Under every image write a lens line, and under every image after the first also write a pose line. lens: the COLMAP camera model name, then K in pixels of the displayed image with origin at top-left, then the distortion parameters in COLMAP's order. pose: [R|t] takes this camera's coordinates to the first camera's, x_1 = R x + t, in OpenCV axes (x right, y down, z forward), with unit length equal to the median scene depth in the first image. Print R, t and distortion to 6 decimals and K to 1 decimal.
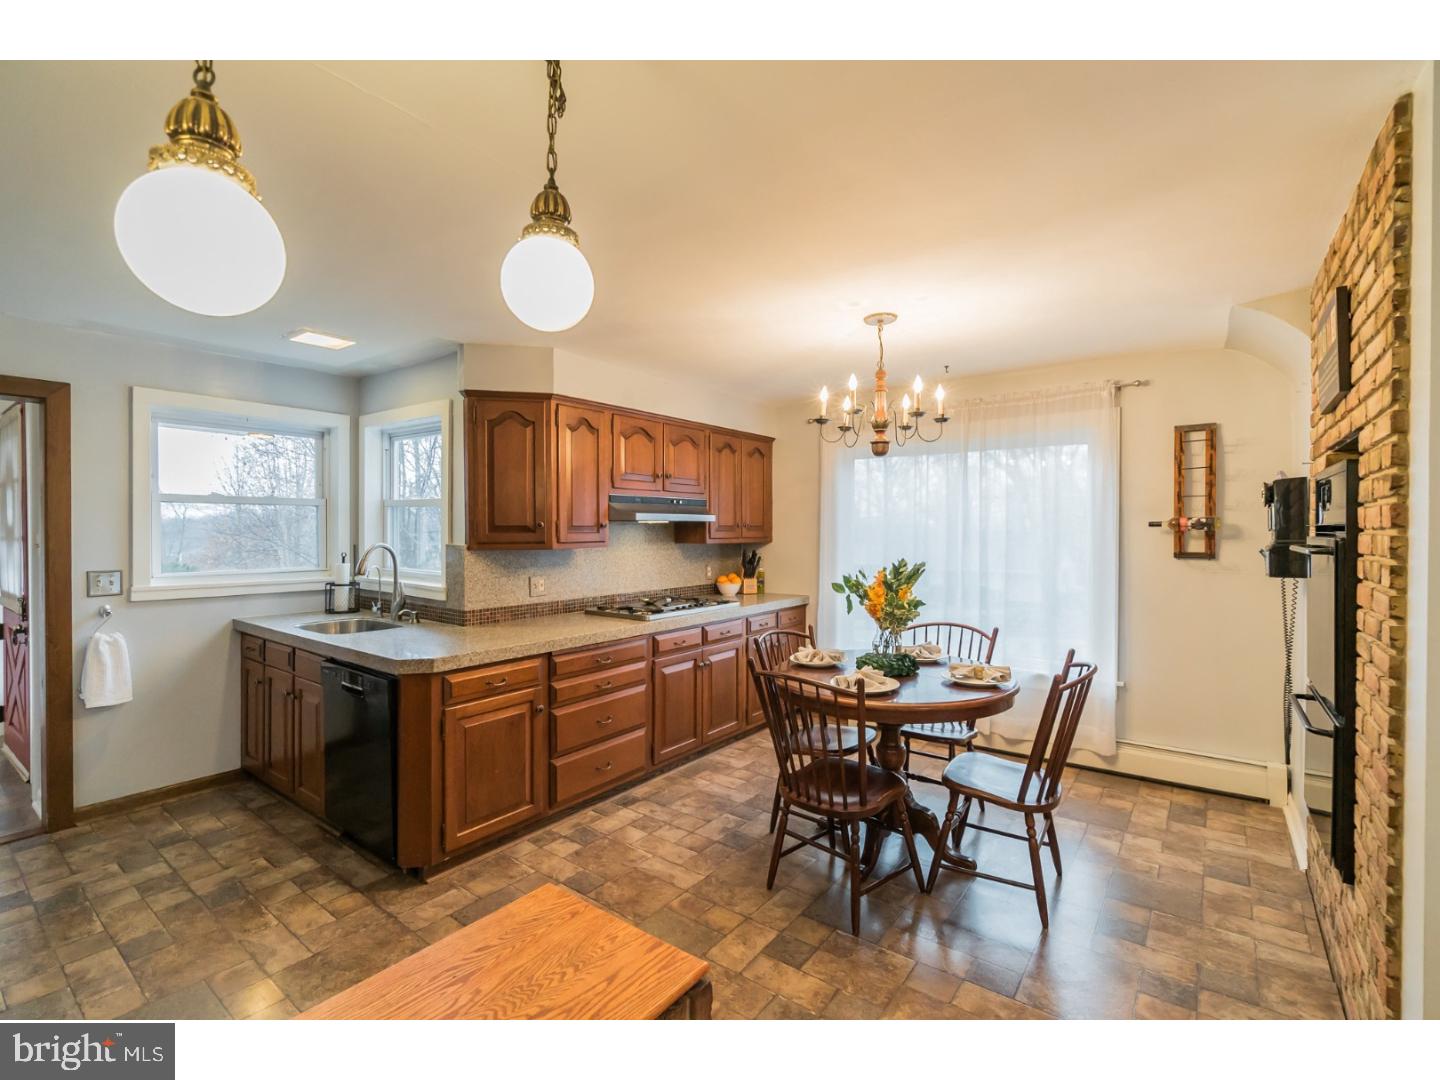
lens RADIAL K [[655.1, 0, 717.9], [0, 655.1, 535.2], [0, 0, 1]] dist [-0.004937, 0.001448]
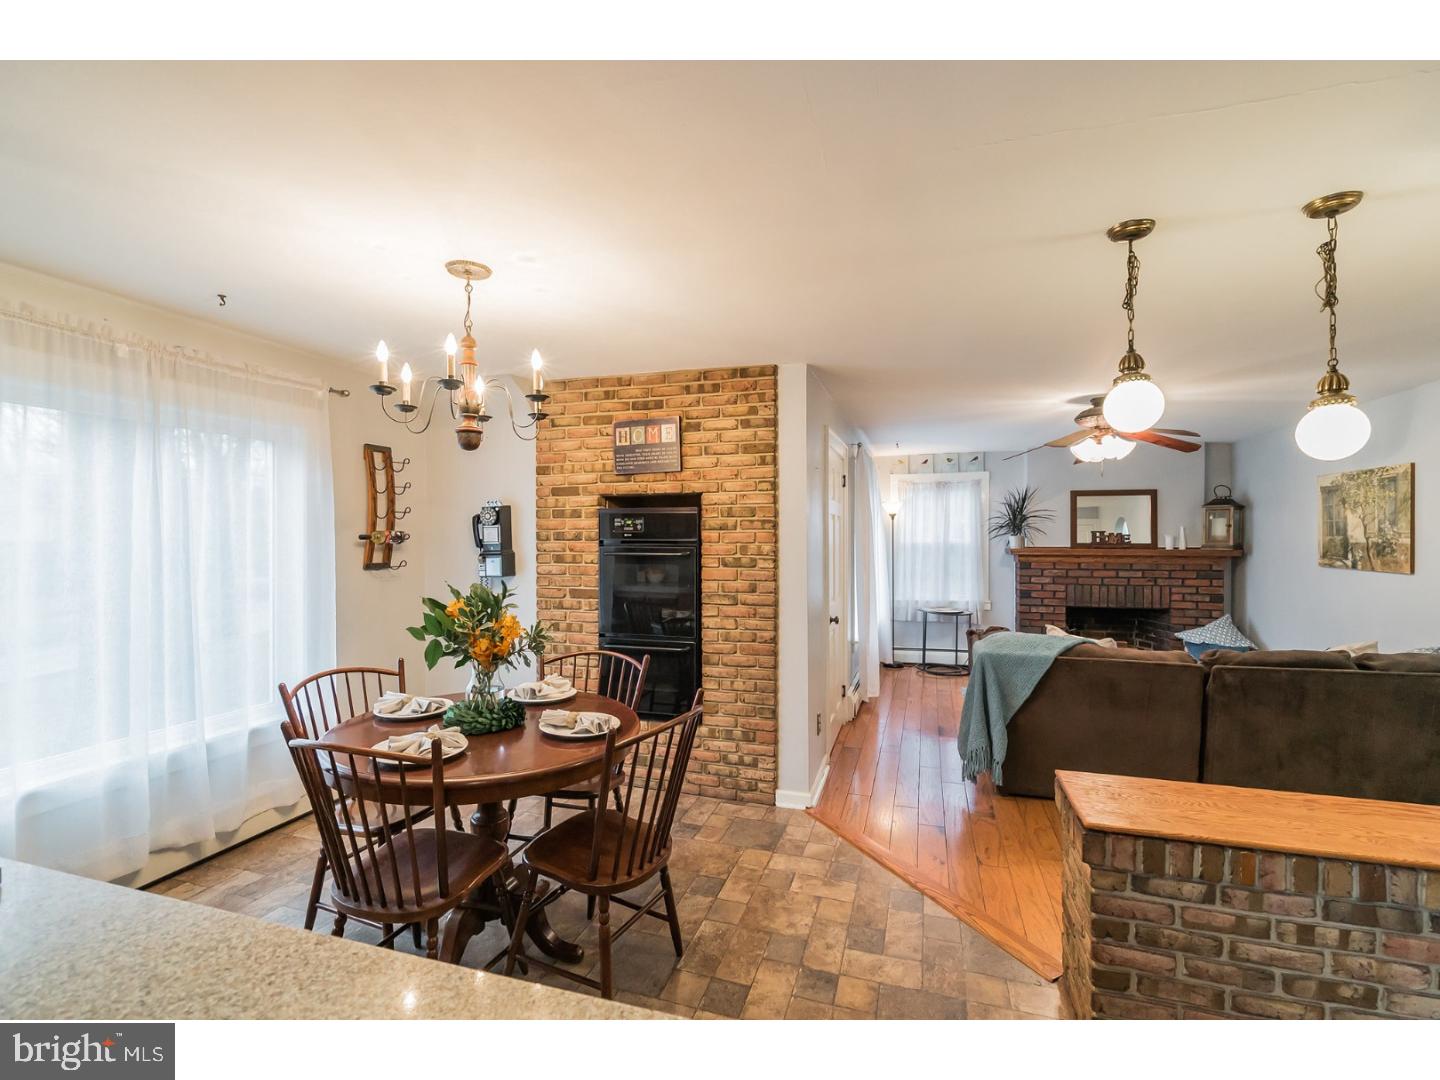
lens RADIAL K [[659.6, 0, 712.6], [0, 659.6, 542.0], [0, 0, 1]] dist [-0.009886, 0.002531]
pose [[-0.334899, -0.005576, 0.942238, -0.491337], [0.007914, 0.999931, 0.008730, -0.014423], [-0.942221, 0.010381, -0.334832, 0.849623]]
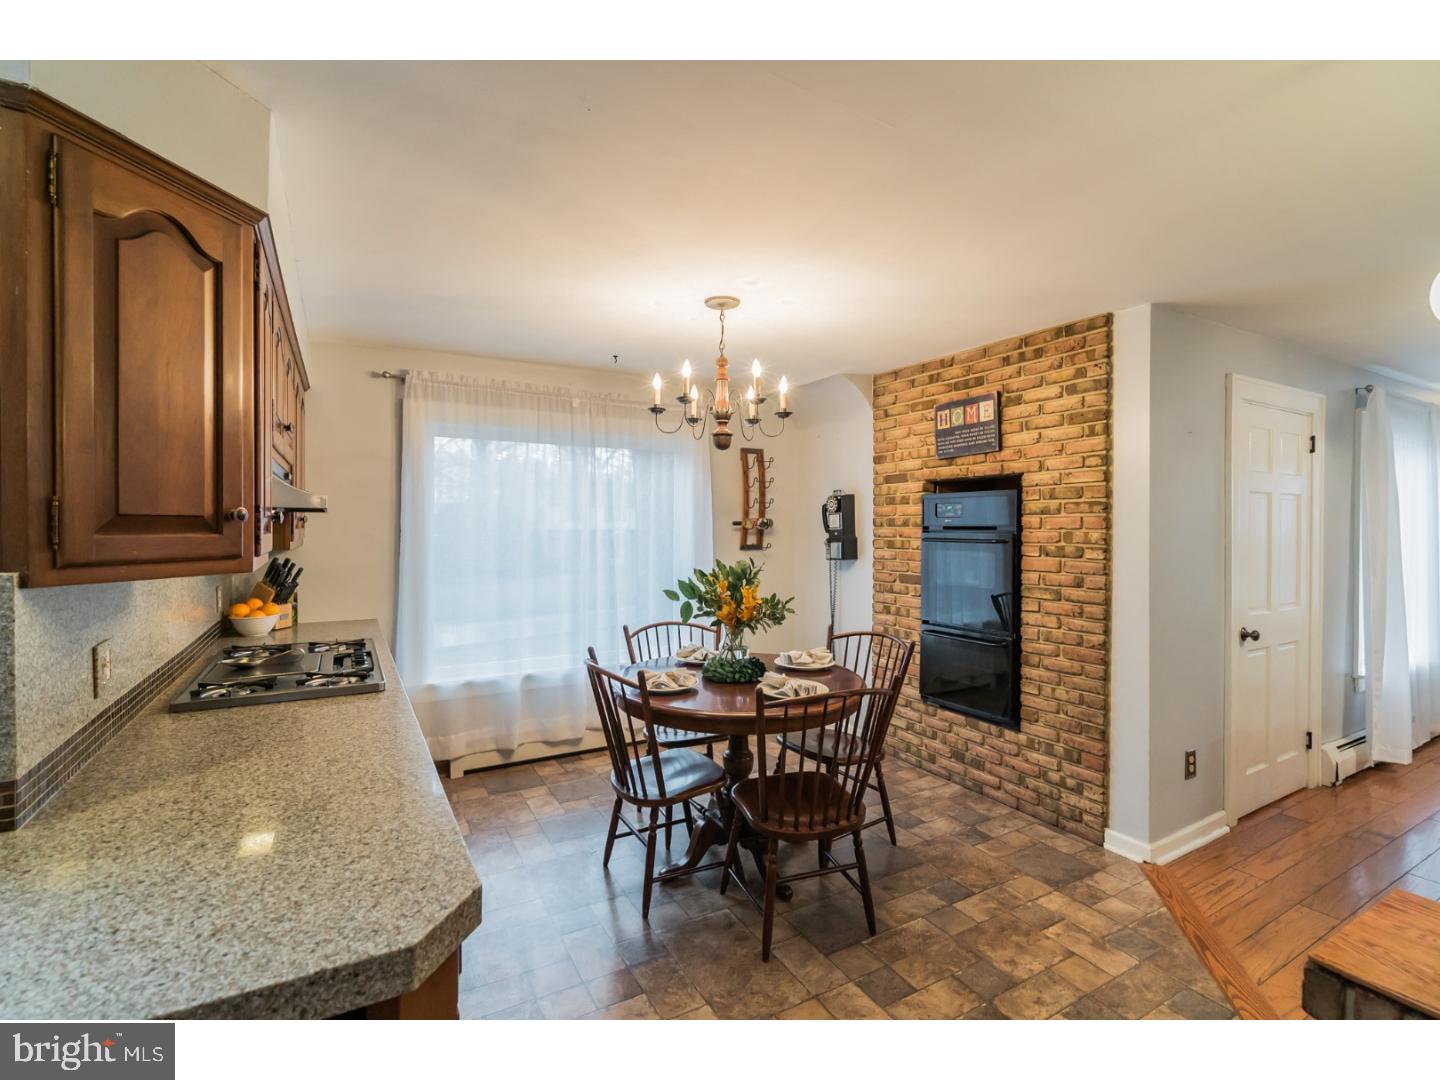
lens RADIAL K [[655.1, 0, 711.3], [0, 655.1, 534.5], [0, 0, 1]] dist [-0.004937, 0.001448]
pose [[0.397607, -0.007435, 0.917526, -0.529966], [0.004527, 0.999971, 0.006141, -0.003903], [-0.917545, 0.001711, 0.397629, 0.550296]]
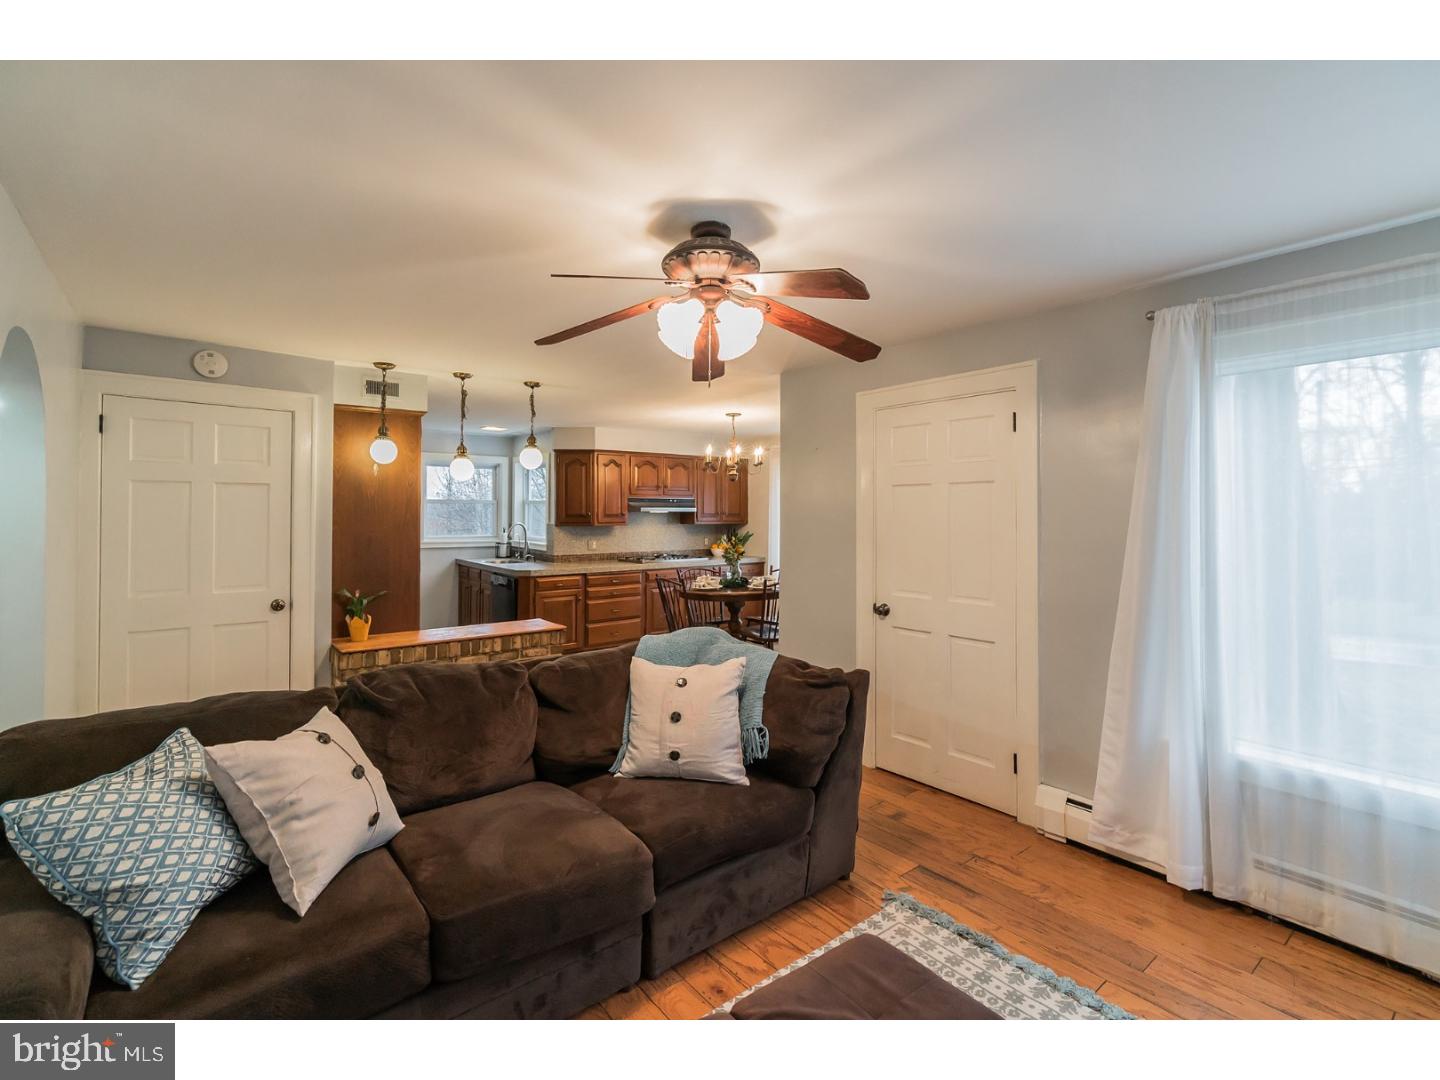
lens RADIAL K [[659.6, 0, 719.7], [0, 659.6, 507.3], [0, 0, 1]] dist [-0.009886, 0.002531]
pose [[0.970718, -0.001781, -0.240217, 0.601797], [-0.002466, 0.999846, -0.017378, -0.002495], [0.240211, 0.017461, 0.970564, -0.870037]]
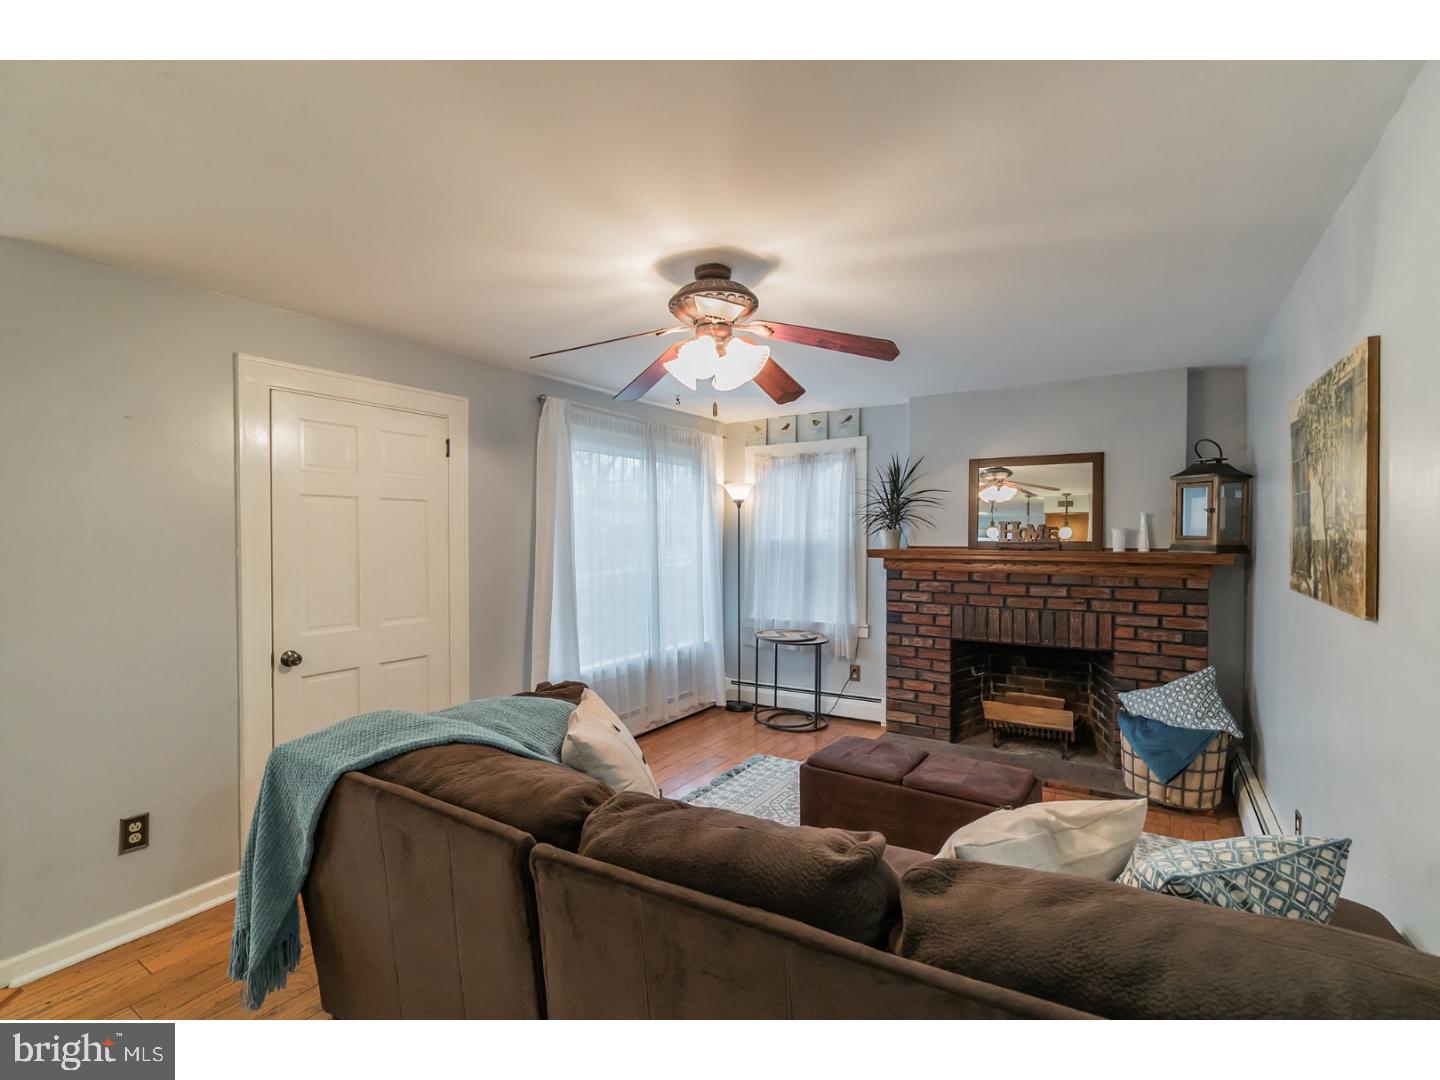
lens RADIAL K [[659.6, 0, 720.3], [0, 659.6, 542.7], [0, 0, 1]] dist [-0.009886, 0.002531]
pose [[-0.077211, -0.011816, 0.996945, -0.232532], [0.008414, 0.999886, 0.012503, -0.001950], [-0.996979, 0.009354, -0.077103, -0.220142]]
